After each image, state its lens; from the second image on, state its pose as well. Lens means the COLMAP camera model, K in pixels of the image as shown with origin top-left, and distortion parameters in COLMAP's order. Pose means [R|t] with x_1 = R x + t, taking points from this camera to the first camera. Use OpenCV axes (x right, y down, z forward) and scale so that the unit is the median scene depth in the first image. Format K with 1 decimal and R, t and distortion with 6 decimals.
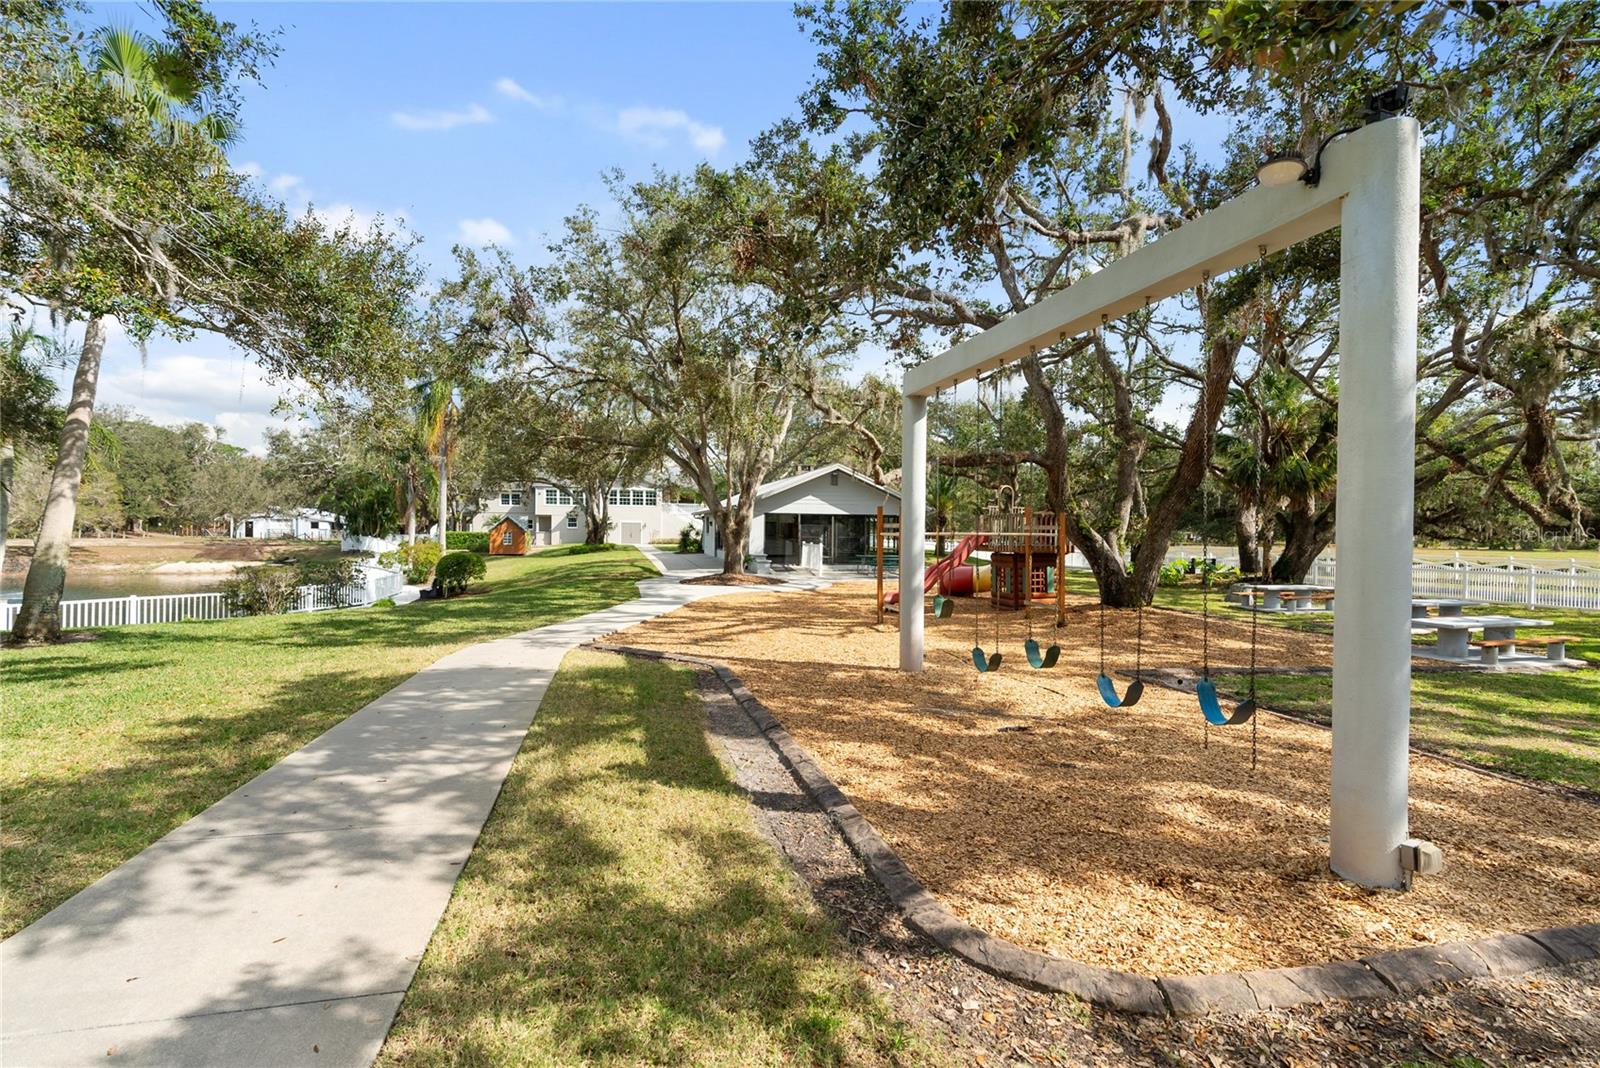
lens RADIAL K [[713.2, 0, 794.8], [0, 713.2, 535.2], [0, 0, 1]] dist [-0.003514, 0.000126]
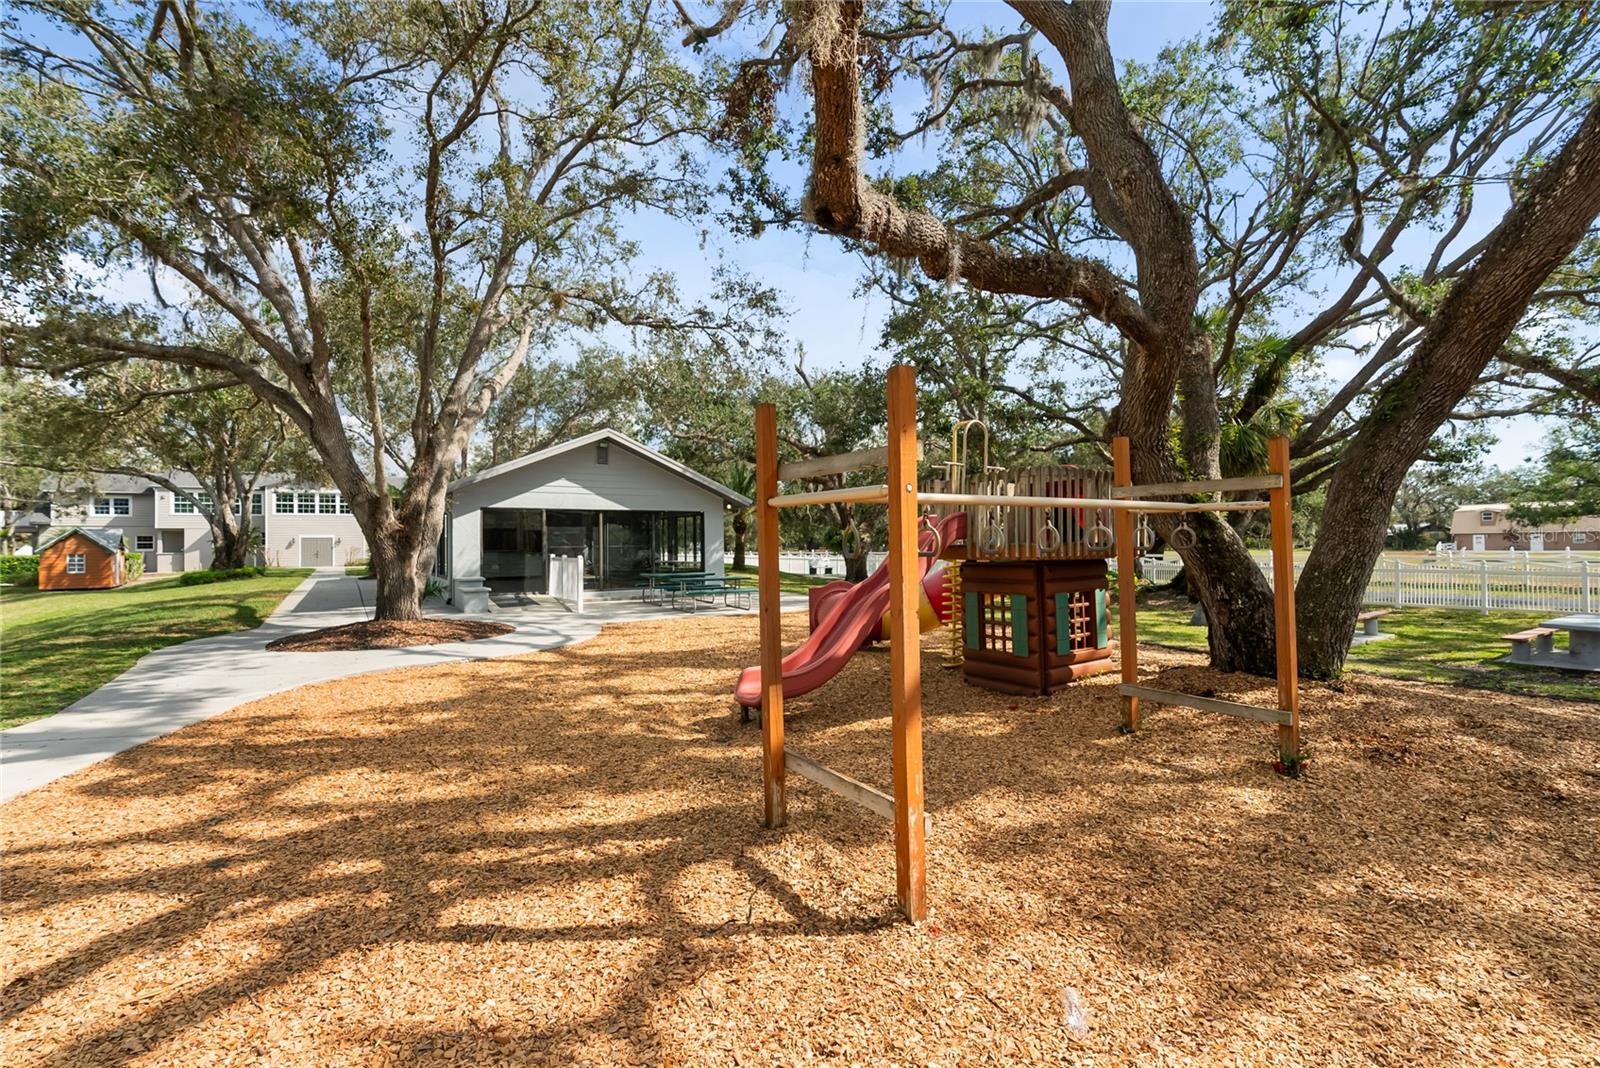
lens RADIAL K [[713.2, 0, 798.0], [0, 713.2, 537.9], [0, 0, 1]] dist [-0.003514, 0.000126]
pose [[0.949027, -0.015667, 0.314806, 0.020668], [0.021174, 0.999677, -0.014079, 0.008083], [-0.314483, 0.020027, 0.949052, 0.360456]]
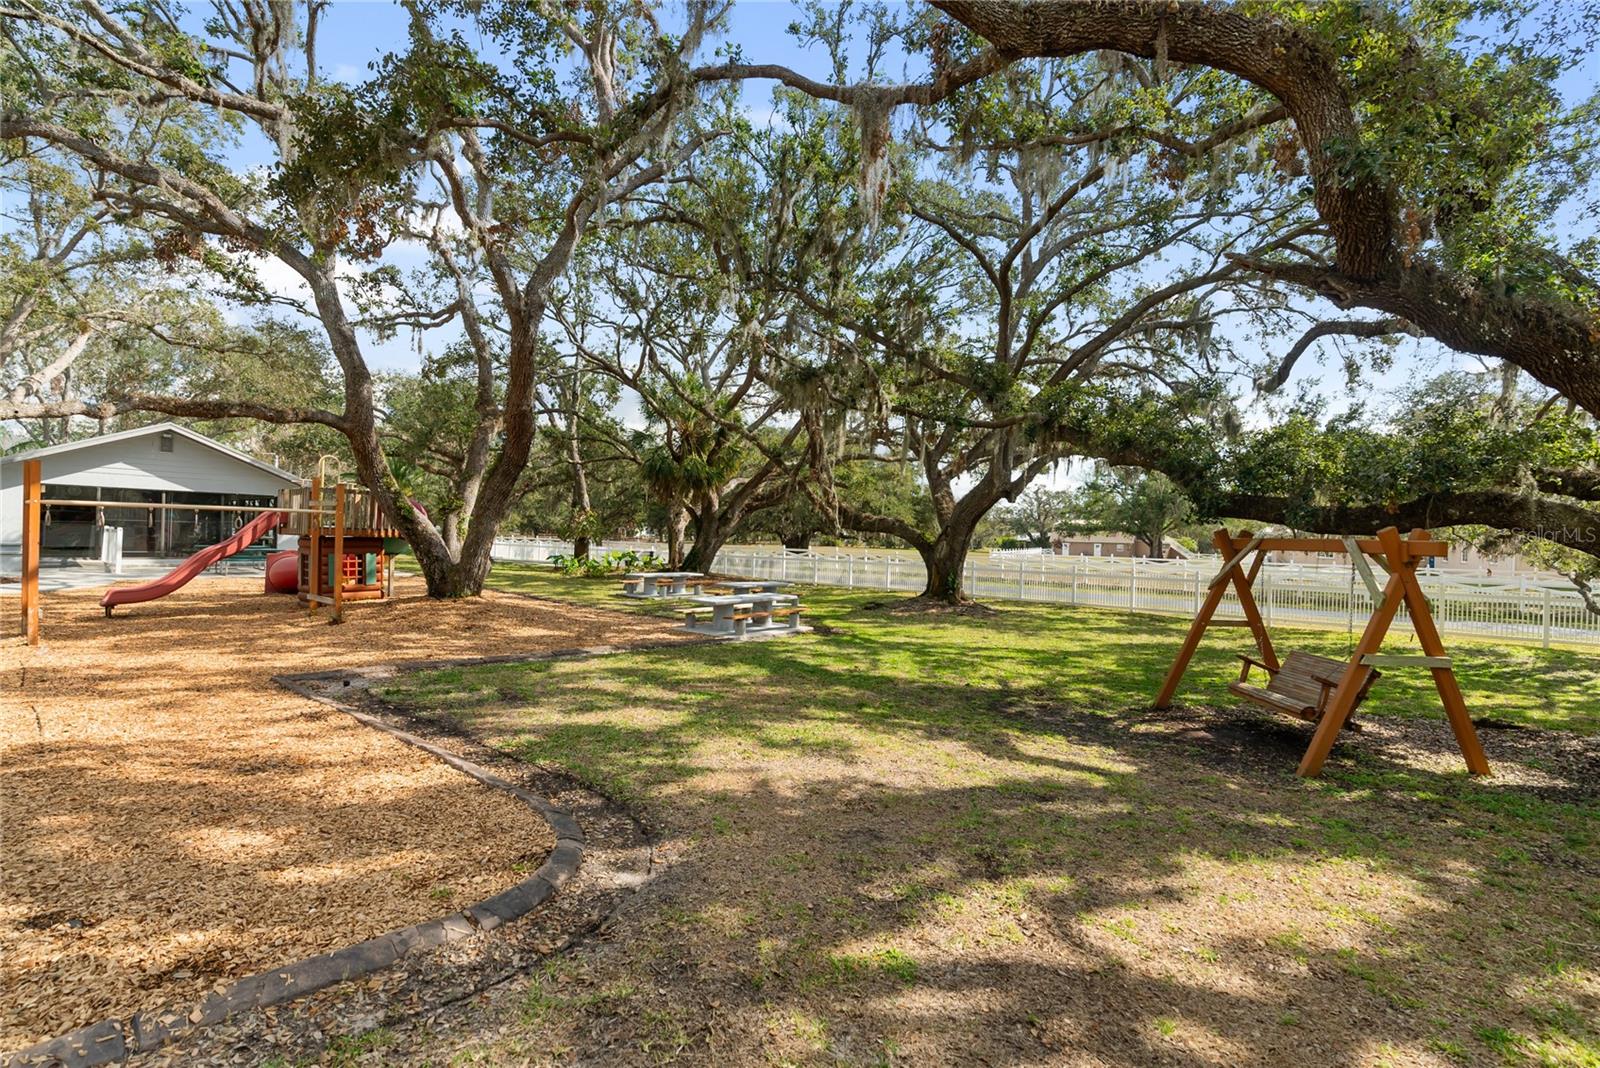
lens RADIAL K [[713.2, 0, 794.0], [0, 713.2, 532.8], [0, 0, 1]] dist [-0.003514, 0.000126]
pose [[0.805308, 0.016865, 0.592617, 0.149544], [-0.015573, 0.999852, -0.007292, 0.010473], [-0.592653, -0.003356, 0.805451, 0.014097]]
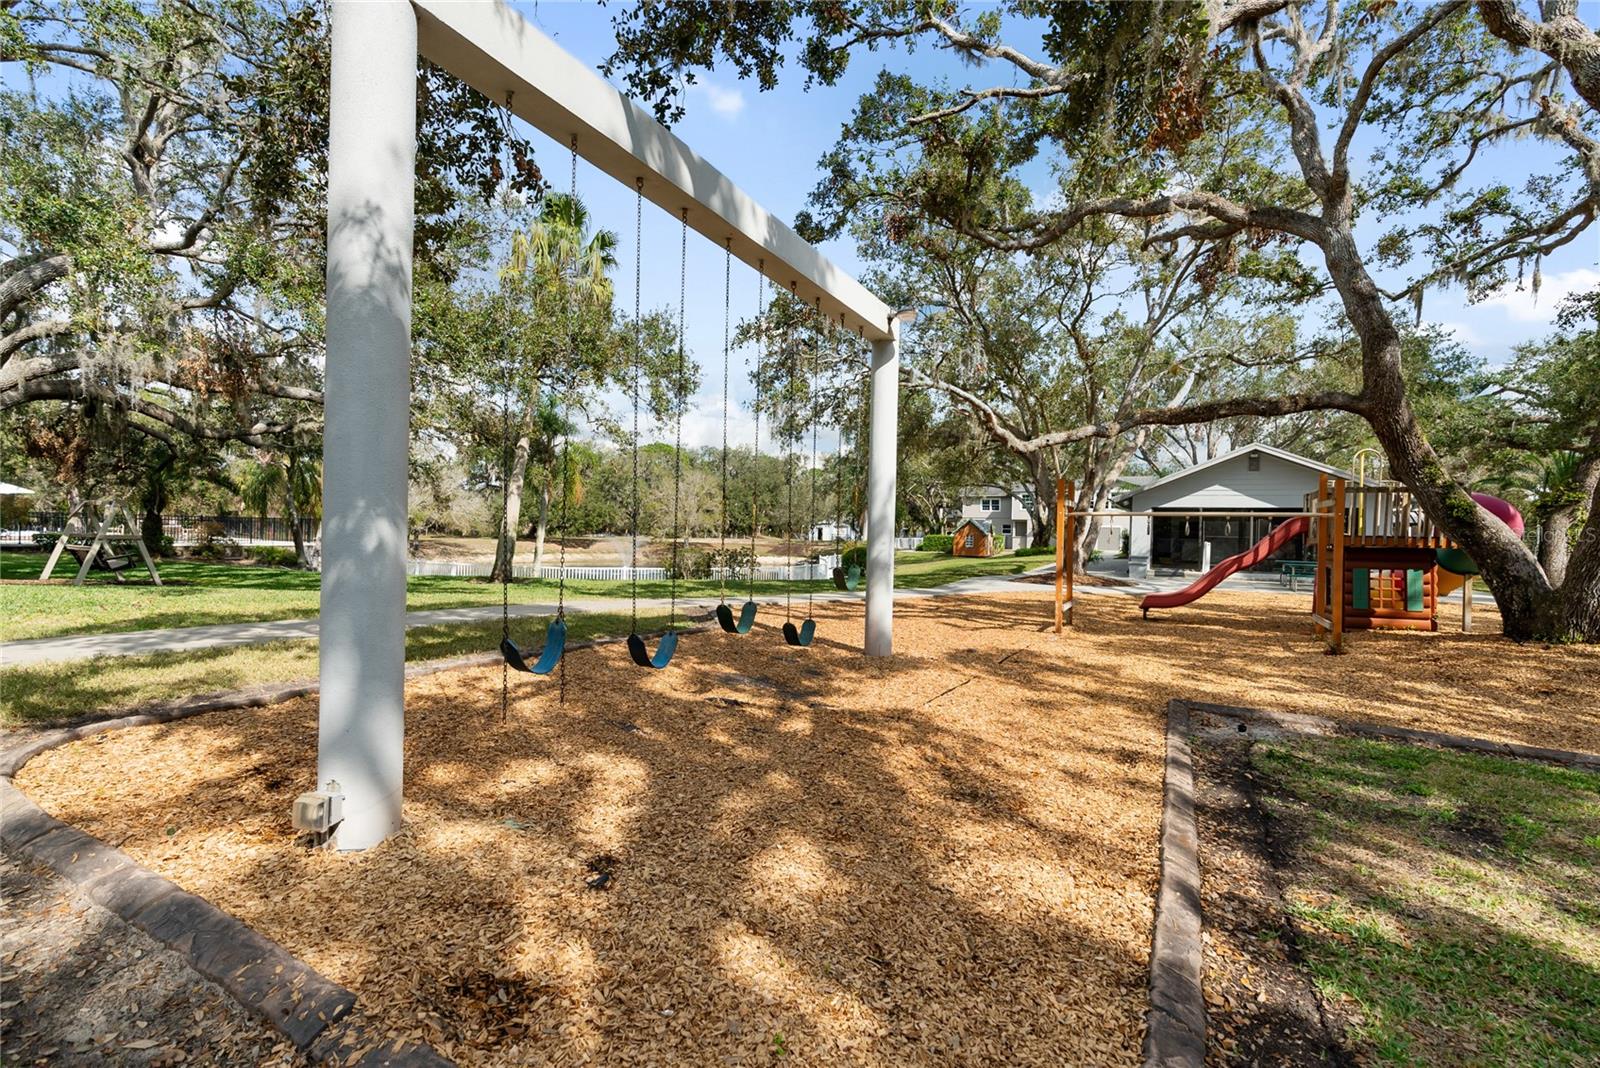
lens RADIAL K [[713.2, 0, 798.5], [0, 713.2, 537.3], [0, 0, 1]] dist [-0.003514, 0.000126]
pose [[0.744049, 0.010377, -0.668045, 0.213044], [-0.018047, 0.999827, -0.004569, 0.016084], [0.667882, 0.015456, 0.744107, 0.089820]]
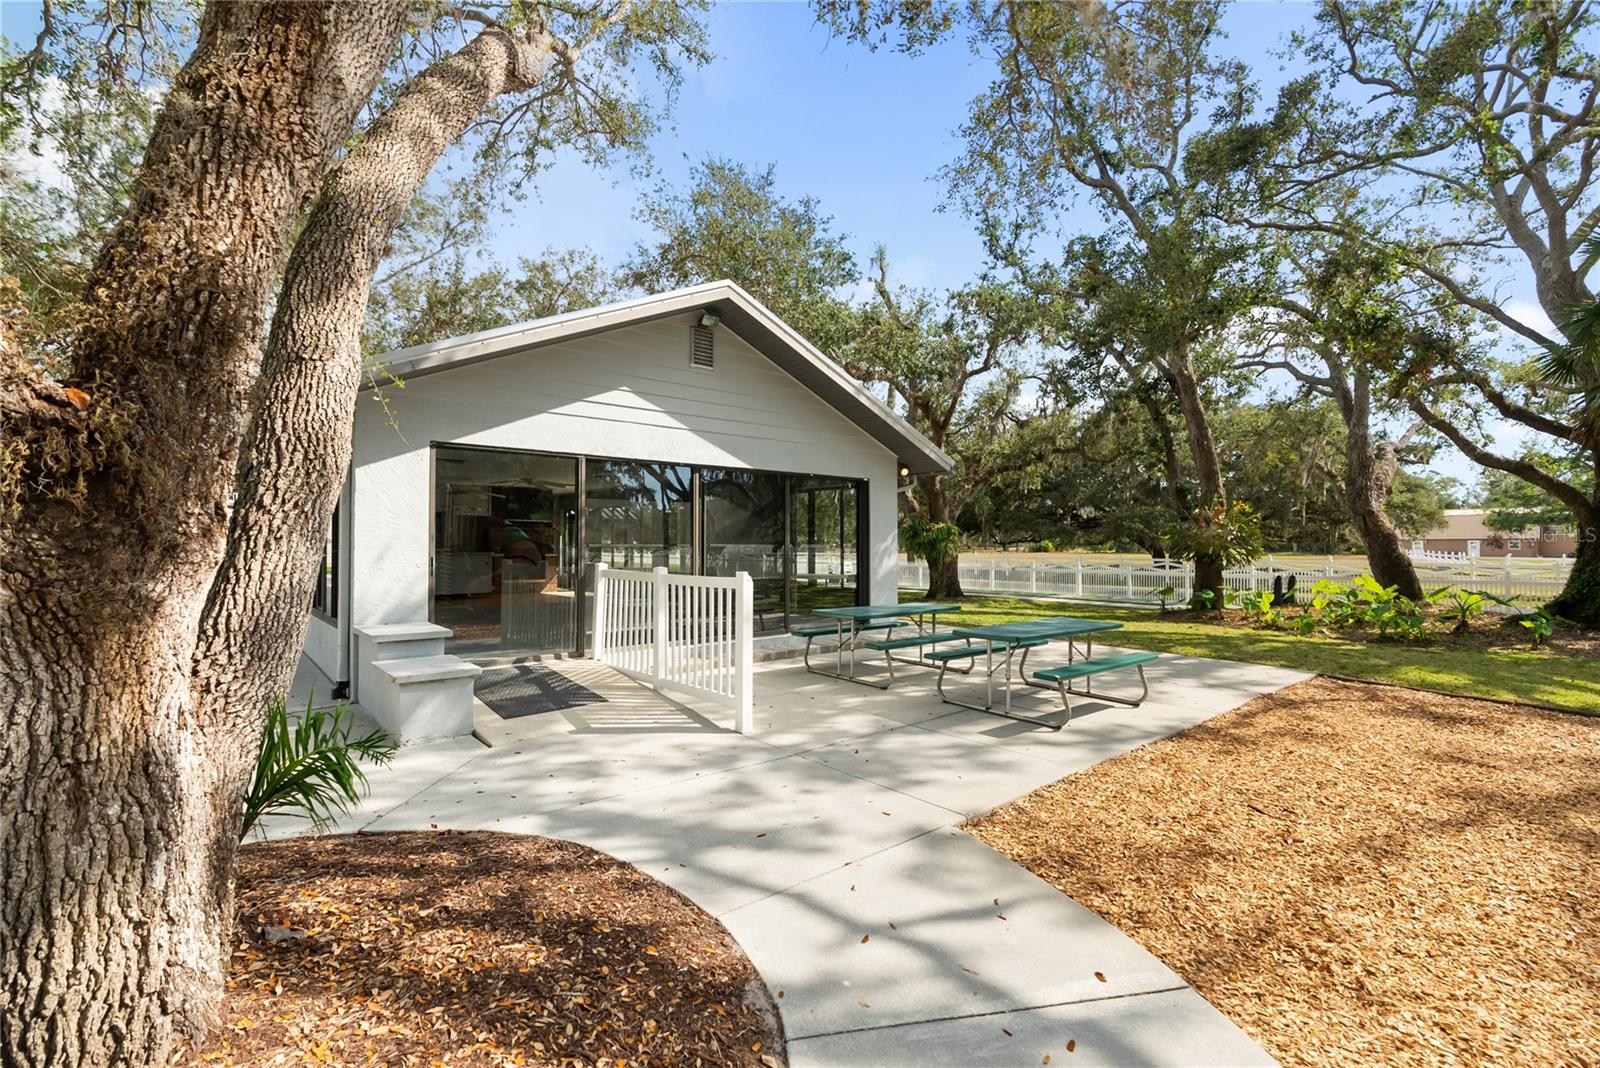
lens RADIAL K [[713.2, 0, 796.4], [0, 713.2, 534.2], [0, 0, 1]] dist [-0.003514, 0.000126]
pose [[0.894258, -0.003390, 0.447539, -0.040892], [0.011062, 0.999833, -0.014529, 0.003445], [-0.447415, 0.017944, 0.894147, 0.750118]]
